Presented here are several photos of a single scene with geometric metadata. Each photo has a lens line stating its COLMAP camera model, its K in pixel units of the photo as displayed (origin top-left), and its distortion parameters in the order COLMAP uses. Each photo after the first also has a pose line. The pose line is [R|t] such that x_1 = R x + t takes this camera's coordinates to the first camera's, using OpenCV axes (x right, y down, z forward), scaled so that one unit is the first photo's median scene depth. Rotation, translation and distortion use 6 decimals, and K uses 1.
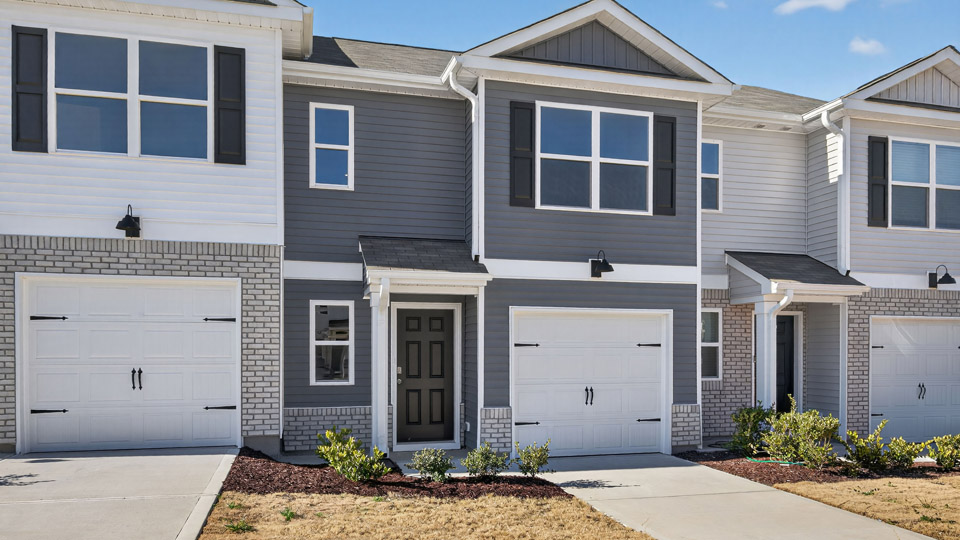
lens RADIAL K [[733.7, 0, 480.0], [0, 733.7, 270.0], [0, 0, 1]] dist [0.000186, -0.008656]
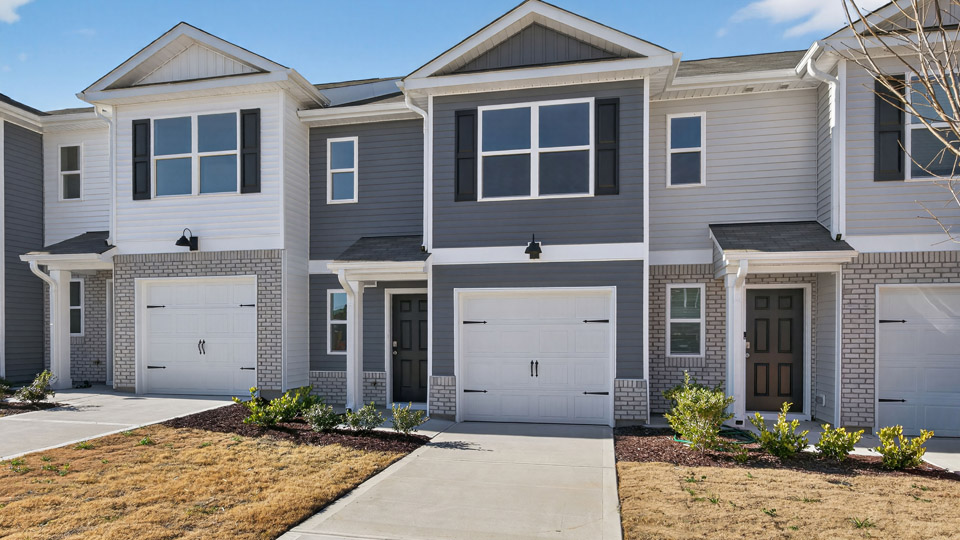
lens RADIAL K [[603.8, 0, 480.0], [0, 603.8, 270.0], [0, 0, 1]] dist [-0.009964, 0.001028]
pose [[0.880835, -0.051064, -0.470661, 0.505301], [0.051881, 0.998590, -0.011247, 0.031874], [0.470571, -0.014512, 0.882243, 0.175094]]
